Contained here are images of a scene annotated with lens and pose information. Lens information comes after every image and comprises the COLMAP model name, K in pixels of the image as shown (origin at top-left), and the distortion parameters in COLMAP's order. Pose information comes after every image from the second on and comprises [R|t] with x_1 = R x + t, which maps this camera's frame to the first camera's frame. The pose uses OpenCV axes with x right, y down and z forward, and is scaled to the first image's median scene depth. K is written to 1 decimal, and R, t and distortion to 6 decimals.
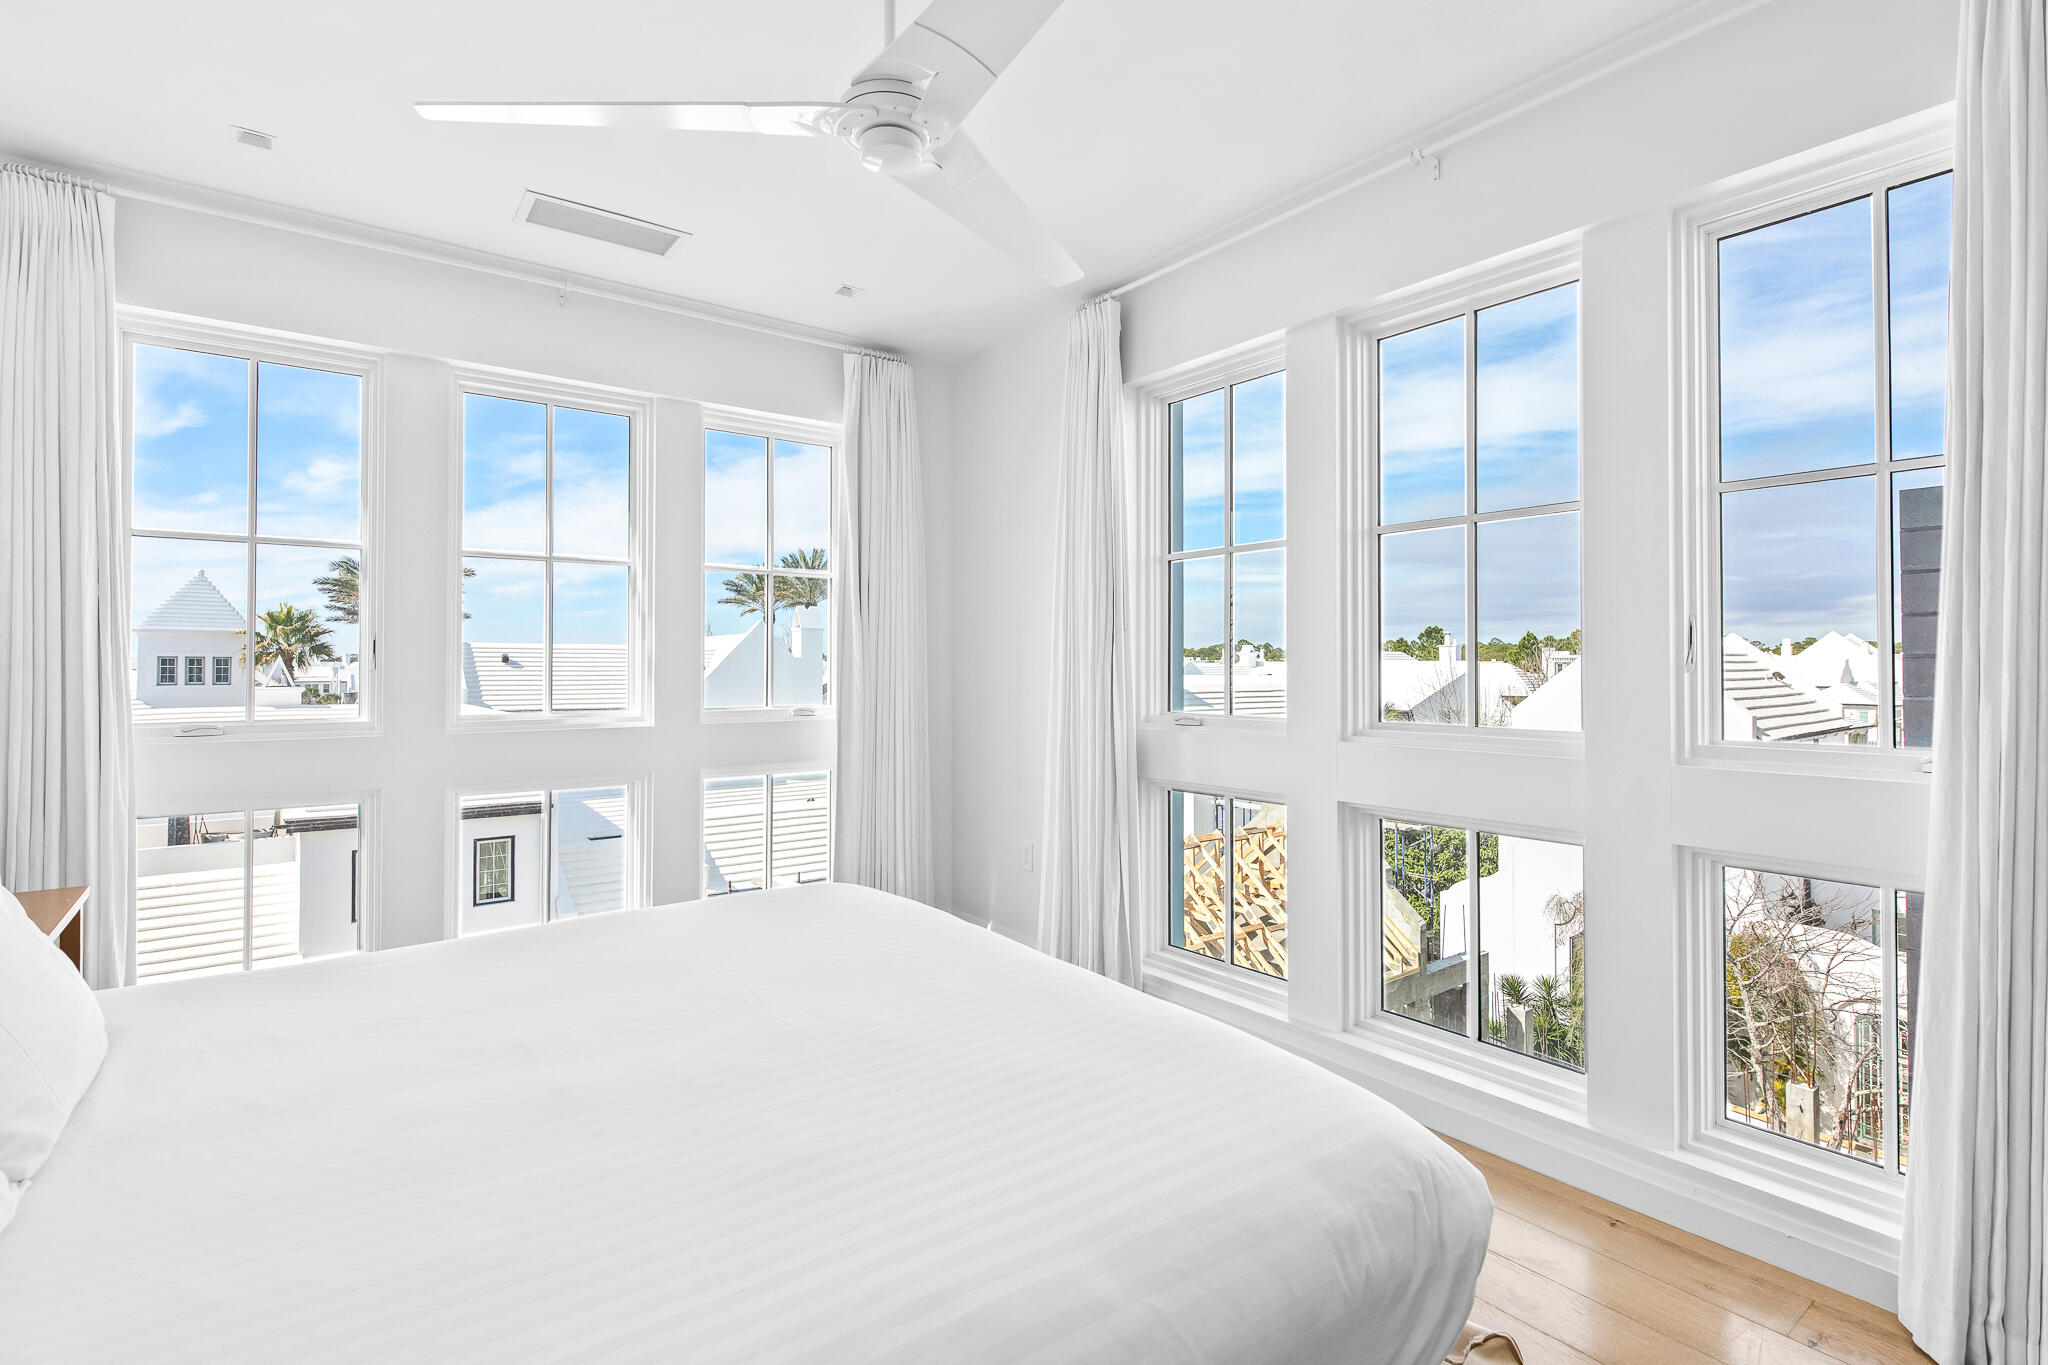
lens RADIAL K [[997.6, 0, 1035.7], [0, 997.6, 670.6], [0, 0, 1]] dist [-0.002853, -0.001049]
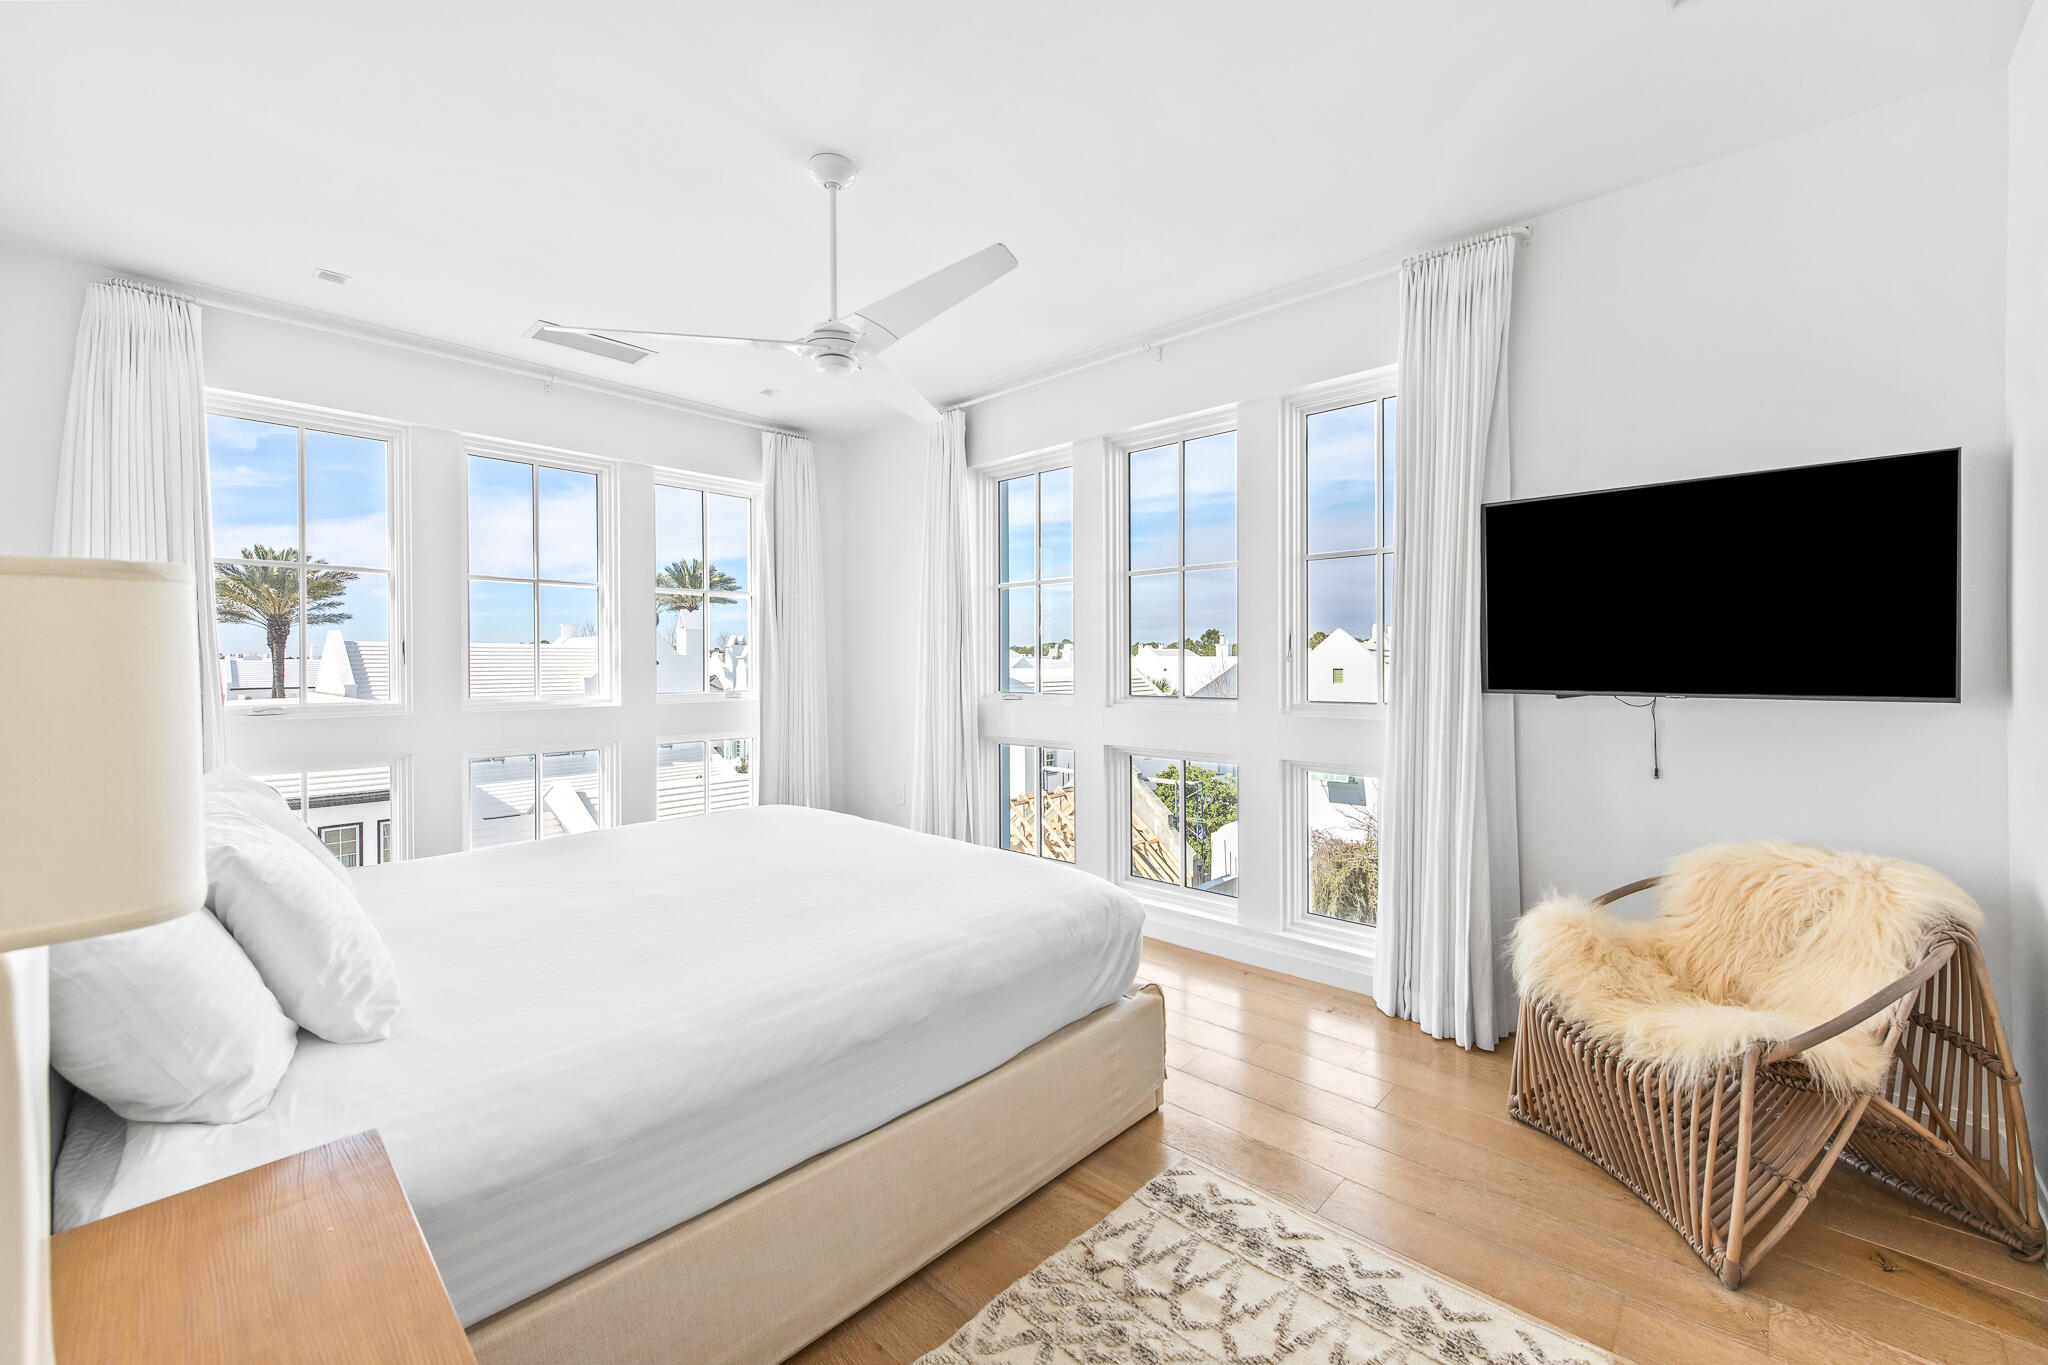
lens RADIAL K [[829.2, 0, 1040.4], [0, 829.2, 675.0], [0, 0, 1]] dist [0.001728, -0.000103]
pose [[0.984774, -0.005902, 0.173740, -0.019093], [0.003822, 0.999917, 0.012307, 0.002408], [-0.173798, -0.011455, 0.984715, -0.212914]]
